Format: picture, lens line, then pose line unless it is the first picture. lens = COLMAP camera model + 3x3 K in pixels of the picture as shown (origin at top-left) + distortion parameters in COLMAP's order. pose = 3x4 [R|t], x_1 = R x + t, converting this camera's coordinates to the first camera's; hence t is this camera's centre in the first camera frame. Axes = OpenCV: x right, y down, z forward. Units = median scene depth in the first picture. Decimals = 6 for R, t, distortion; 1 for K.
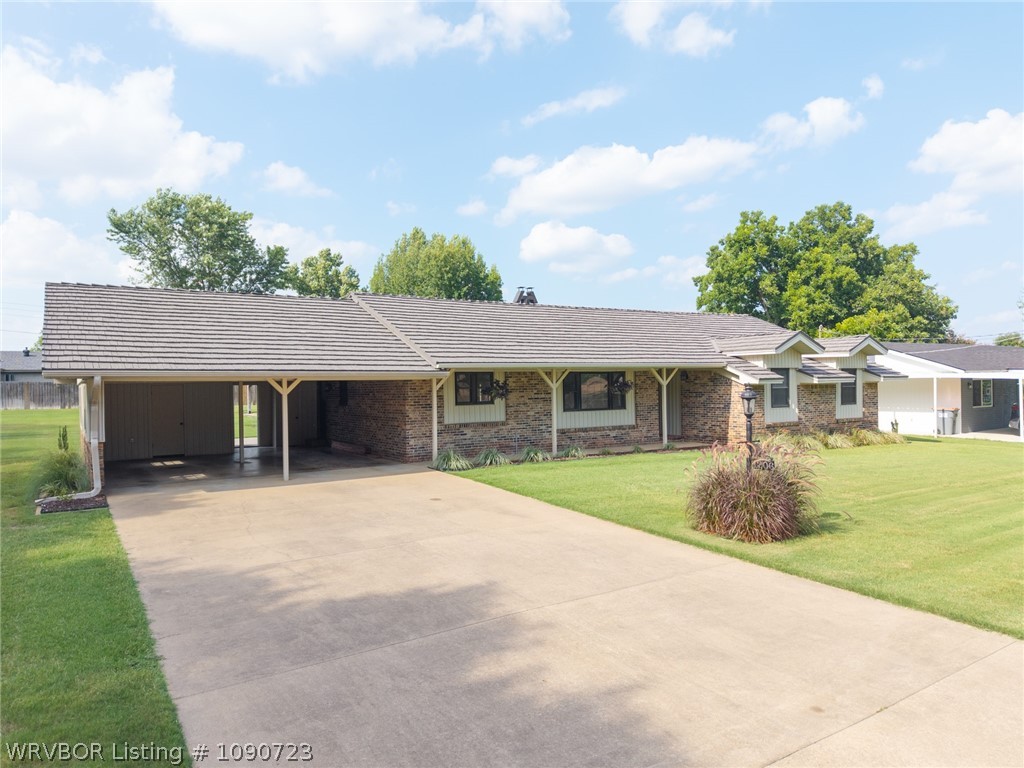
lens RADIAL K [[678.3, 0, 511.8], [0, 678.3, 386.5], [0, 0, 1]] dist [0.057045, -0.071379]
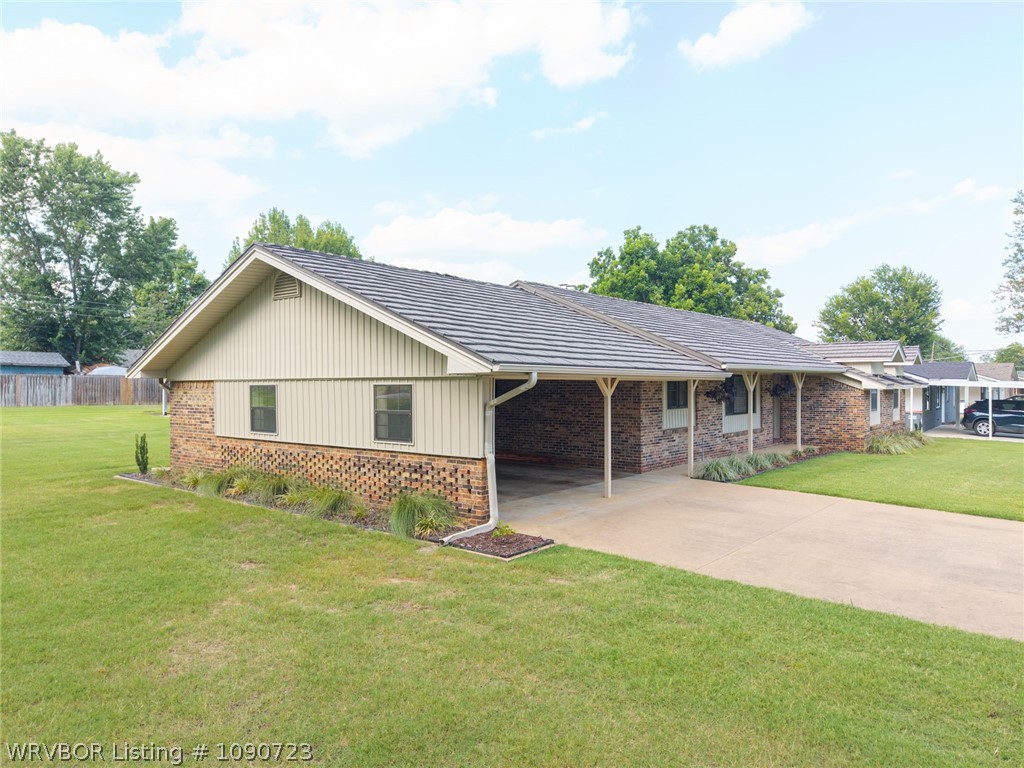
lens RADIAL K [[678.3, 0, 511.8], [0, 678.3, 386.5], [0, 0, 1]] dist [0.057045, -0.071379]
pose [[0.949895, 0.013449, 0.312279, -0.481682], [-0.012746, 0.999910, -0.004292, 0.003267], [-0.312309, 0.000097, 0.949981, 0.145264]]
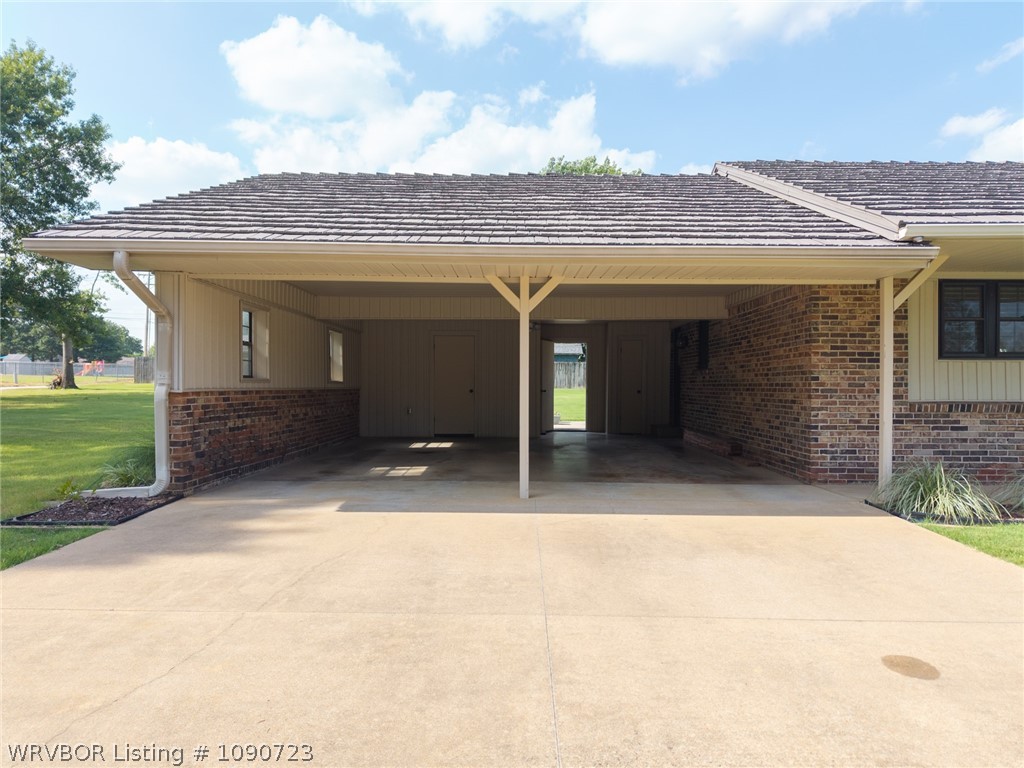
lens RADIAL K [[687.1, 0, 511.6], [0, 687.1, 379.8], [0, 0, 1]] dist [0.009442, 0.005008]
pose [[0.831569, 0.017592, -0.555143, -0.054308], [-0.019263, 0.999810, 0.002830, 0.037349], [0.555088, 0.008341, 0.831750, 0.407856]]
